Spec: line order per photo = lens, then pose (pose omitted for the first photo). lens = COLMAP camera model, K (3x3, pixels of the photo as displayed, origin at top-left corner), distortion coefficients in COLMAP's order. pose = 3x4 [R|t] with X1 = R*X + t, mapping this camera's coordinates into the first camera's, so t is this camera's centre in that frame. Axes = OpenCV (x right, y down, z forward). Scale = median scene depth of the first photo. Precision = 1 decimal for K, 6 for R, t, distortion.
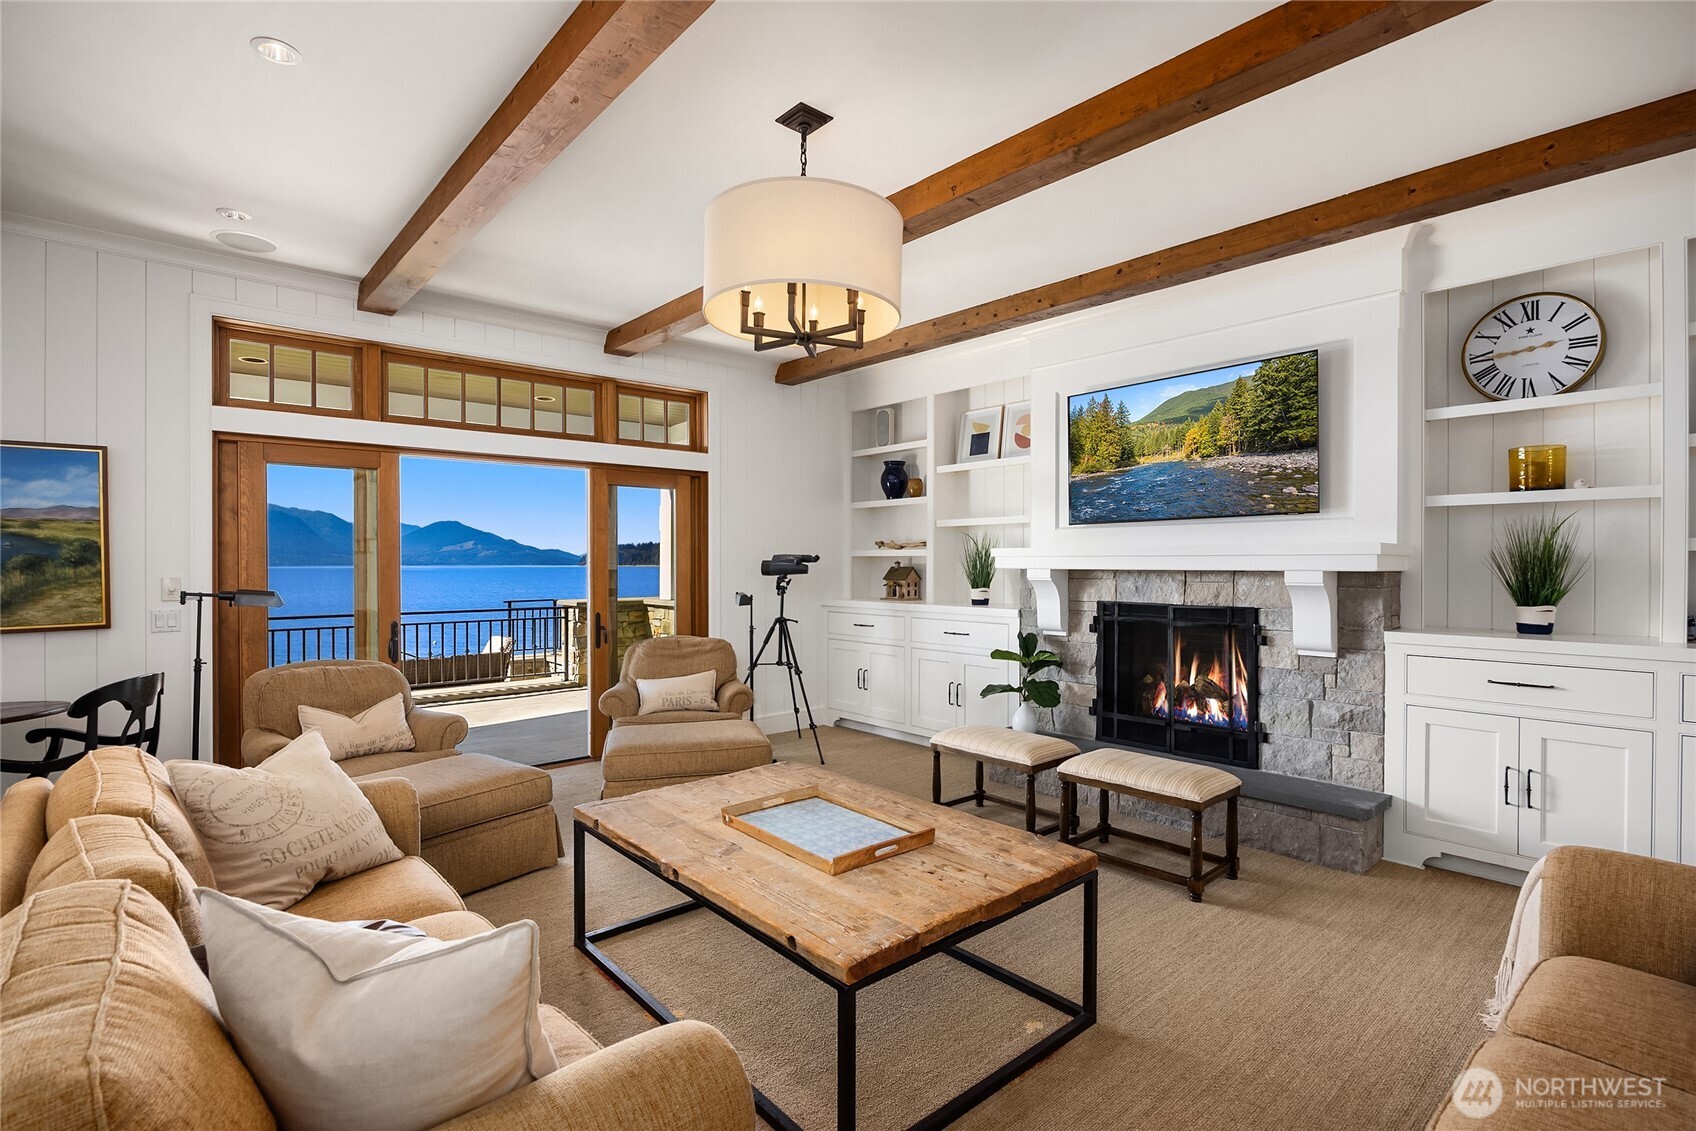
lens RADIAL K [[812.0, 0, 848.0], [0, 812.0, 565.5], [0, 0, 1]] dist [0.004618, 0.000524]
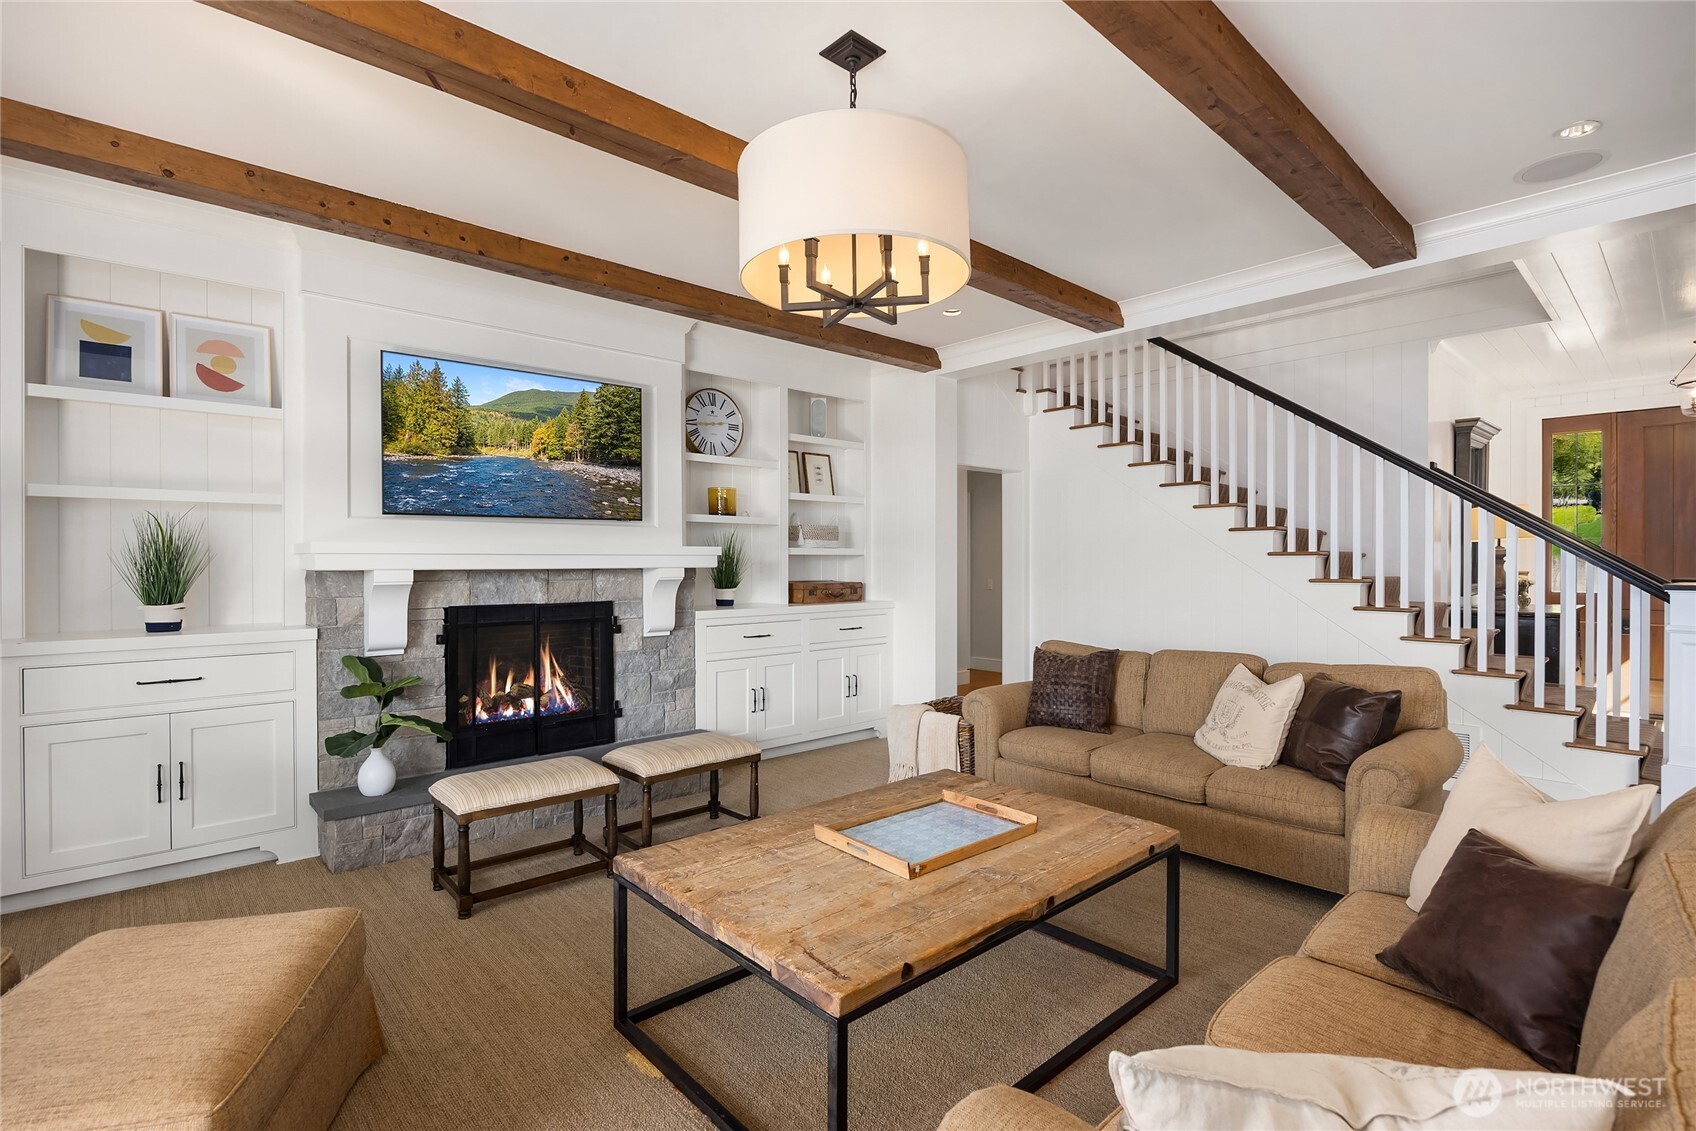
lens RADIAL K [[790.0, 0, 848.0], [0, 790.0, 565.5], [0, 0, 1]] dist [-0.022038, 0.000162]
pose [[-0.023322, -0.006542, 0.999707, -0.591490], [0.005123, 0.999965, 0.006663, -0.003193], [-0.999715, 0.005277, -0.023287, 0.677424]]
